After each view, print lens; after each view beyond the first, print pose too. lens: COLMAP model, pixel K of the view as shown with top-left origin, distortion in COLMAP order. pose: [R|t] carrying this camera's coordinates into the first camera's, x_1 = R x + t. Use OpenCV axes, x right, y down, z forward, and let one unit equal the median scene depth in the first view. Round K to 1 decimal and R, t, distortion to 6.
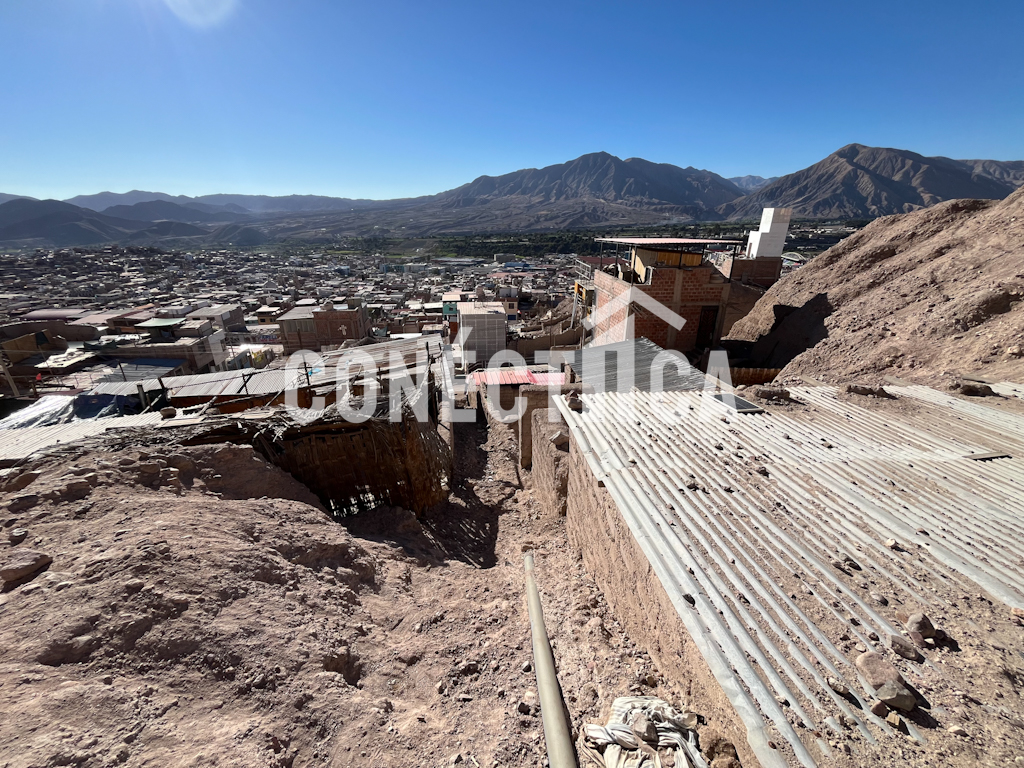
lens RADIAL K [[418.8, 0, 511.3], [0, 418.8, 383.8], [0, 0, 1]] dist [-0.002632, -0.000226]
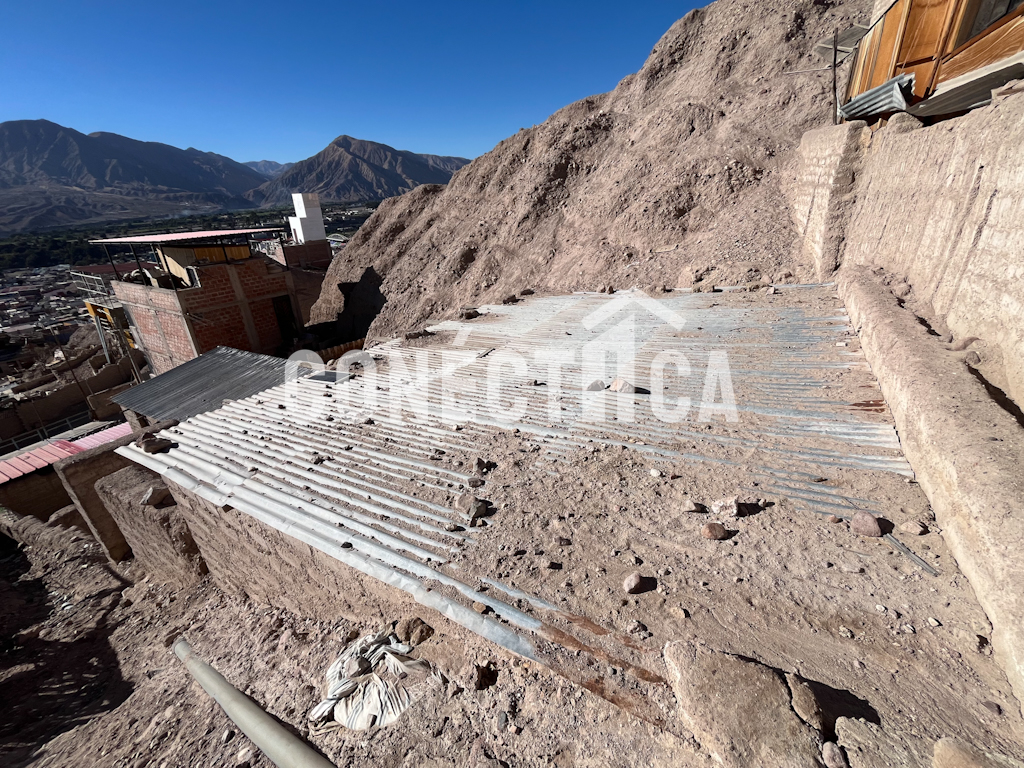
lens RADIAL K [[418.8, 0, 511.3], [0, 418.8, 383.8], [0, 0, 1]] dist [-0.002632, -0.000226]
pose [[0.579857, -0.353943, 0.733819, 0.000084], [0.333105, 0.924975, 0.182926, 0.006975], [-0.743509, 0.138368, 0.654254, -0.023937]]
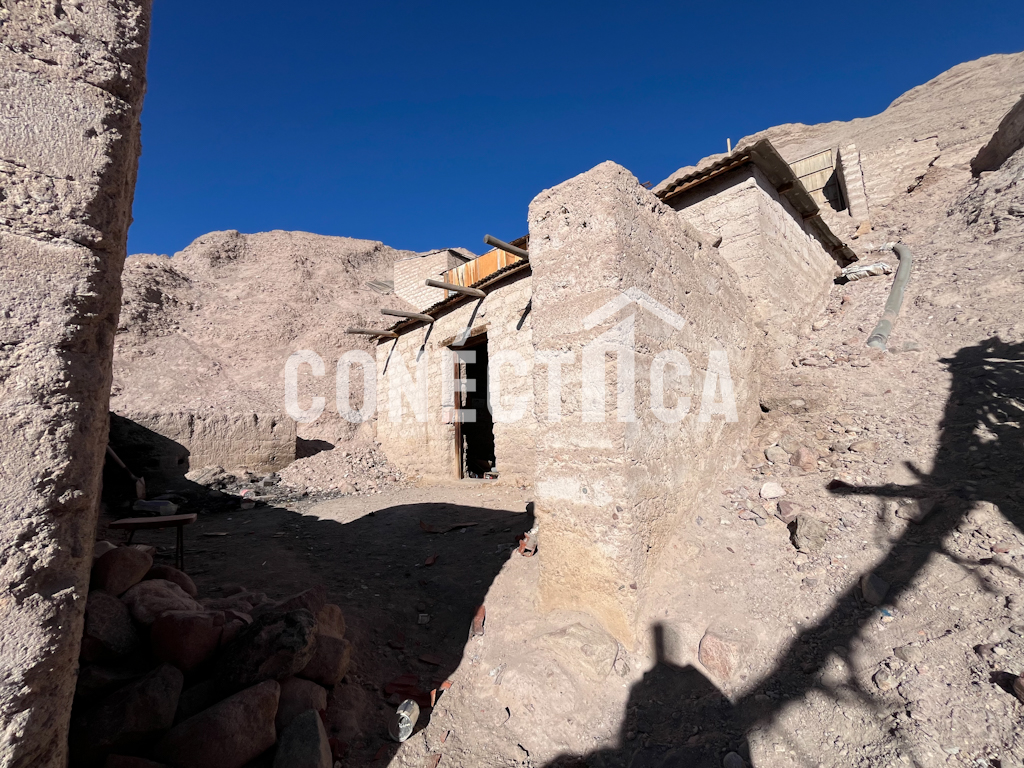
lens RADIAL K [[418.8, 0, 511.3], [0, 418.8, 383.8], [0, 0, 1]] dist [-0.002632, -0.000226]
pose [[-0.621181, 0.138172, 0.771390, -0.042807], [0.318800, 0.943758, 0.087675, 0.084250], [-0.715891, 0.300381, -0.630294, 0.736161]]
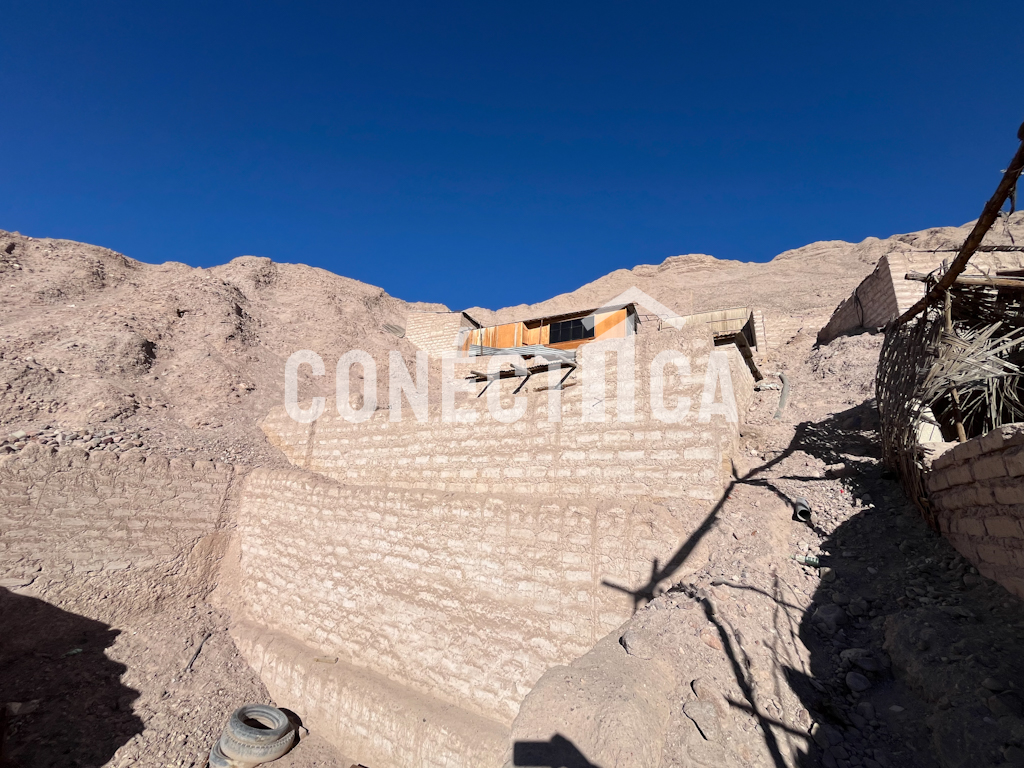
lens RADIAL K [[418.8, 0, 511.3], [0, 418.8, 383.8], [0, 0, 1]] dist [-0.002632, -0.000226]
pose [[-0.774091, 0.131318, 0.619305, -0.077935], [0.171320, 0.985201, 0.005237, 0.027010], [-0.609453, 0.110153, -0.785133, 1.171451]]
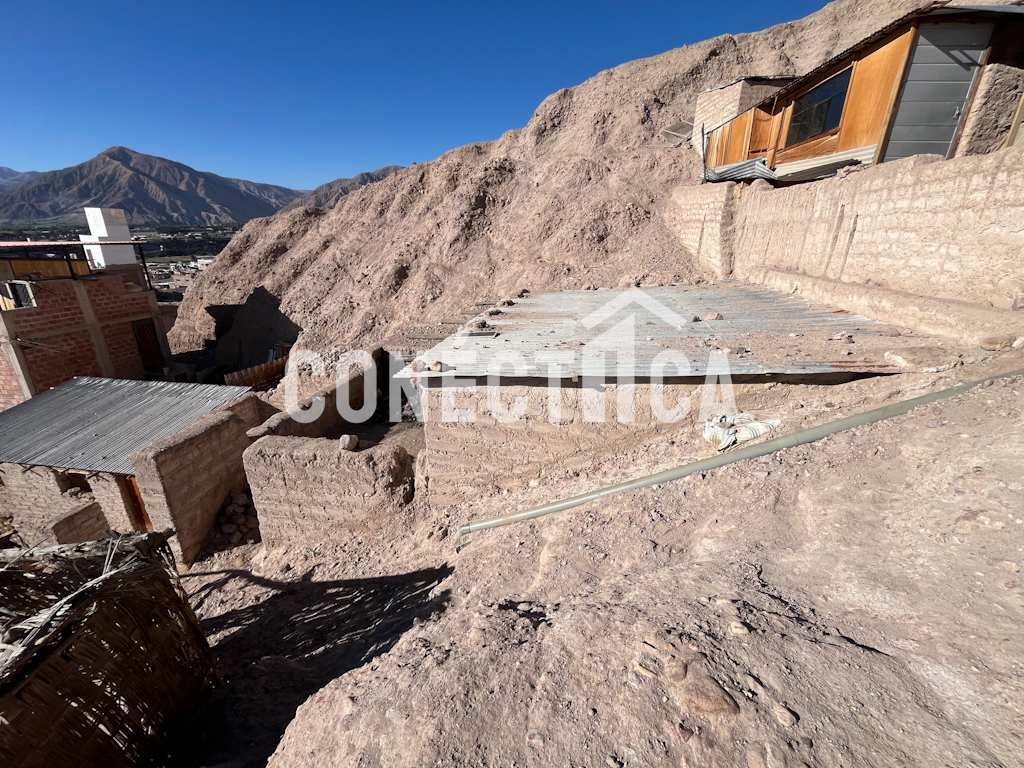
lens RADIAL K [[418.8, 0, 511.3], [0, 418.8, 383.8], [0, 0, 1]] dist [-0.002632, -0.000226]
pose [[0.252000, -0.323793, 0.911951, -0.275590], [0.336275, 0.912938, 0.231221, -0.033812], [-0.907422, 0.248398, 0.338944, 0.184972]]
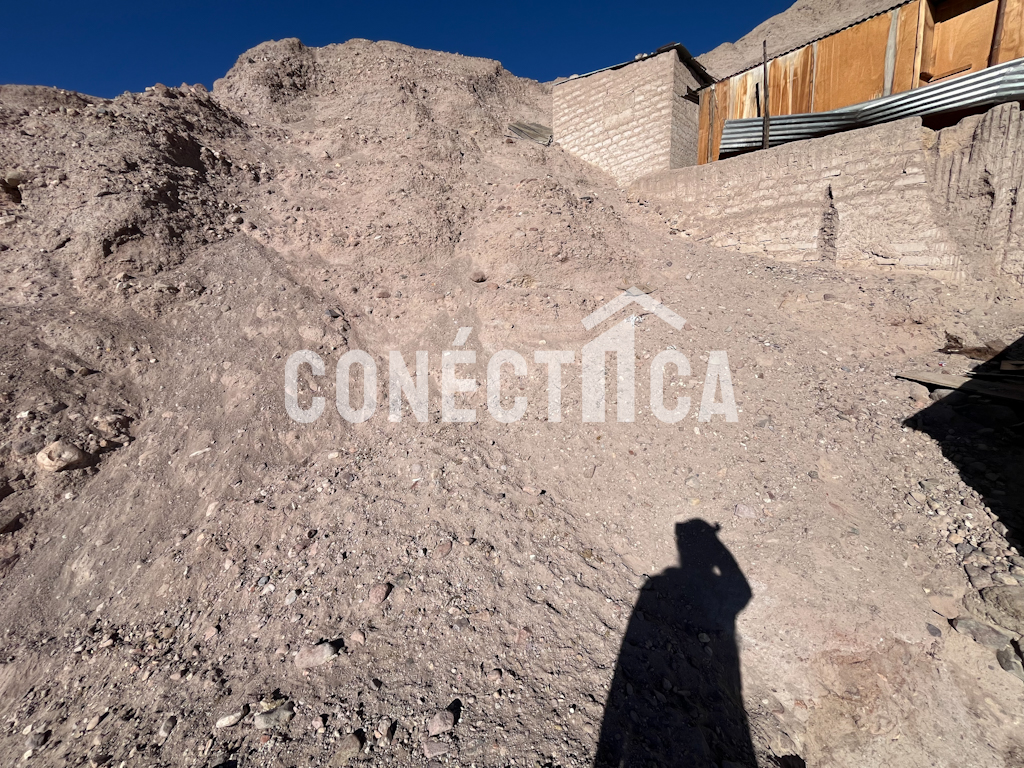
lens RADIAL K [[418.8, 0, 511.3], [0, 418.8, 383.8], [0, 0, 1]] dist [-0.002632, -0.000226]
pose [[-0.514044, -0.108665, 0.850853, 0.623145], [0.326501, 0.892484, 0.311238, -0.092486], [-0.793193, 0.437795, -0.423297, 0.674309]]
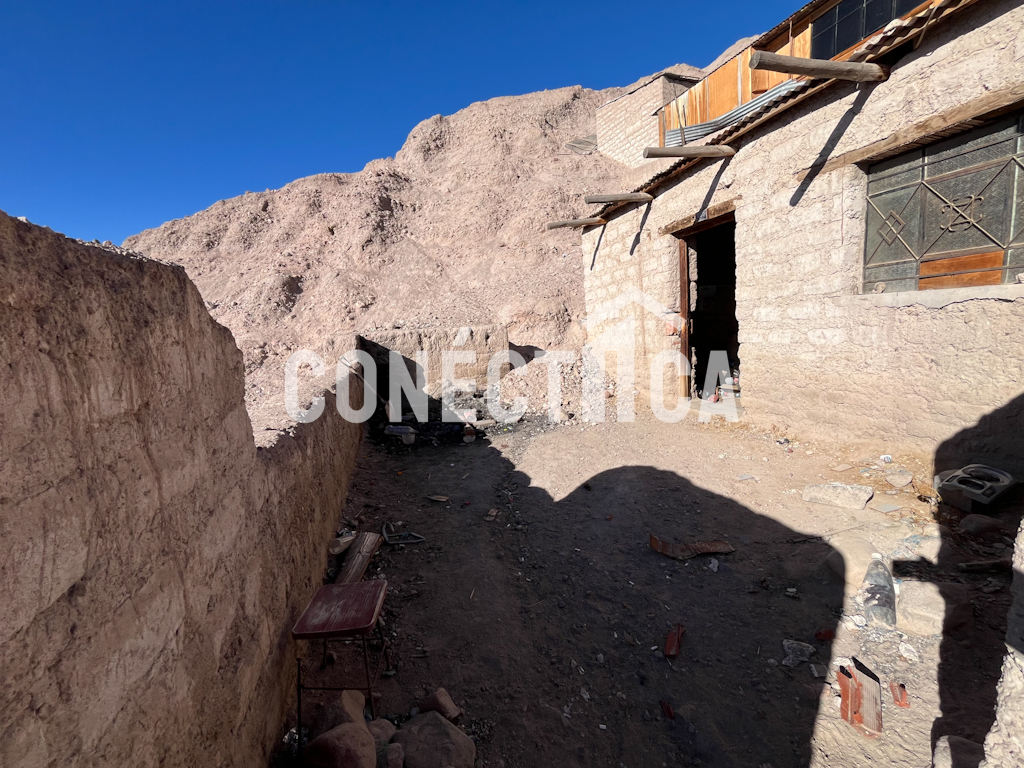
lens RADIAL K [[418.8, 0, 511.3], [0, 418.8, 383.8], [0, 0, 1]] dist [-0.002632, -0.000226]
pose [[-0.184376, -0.129926, 0.974230, 0.030446], [0.419402, 0.886048, 0.197539, 0.042121], [-0.888880, 0.445016, -0.108874, 0.688607]]
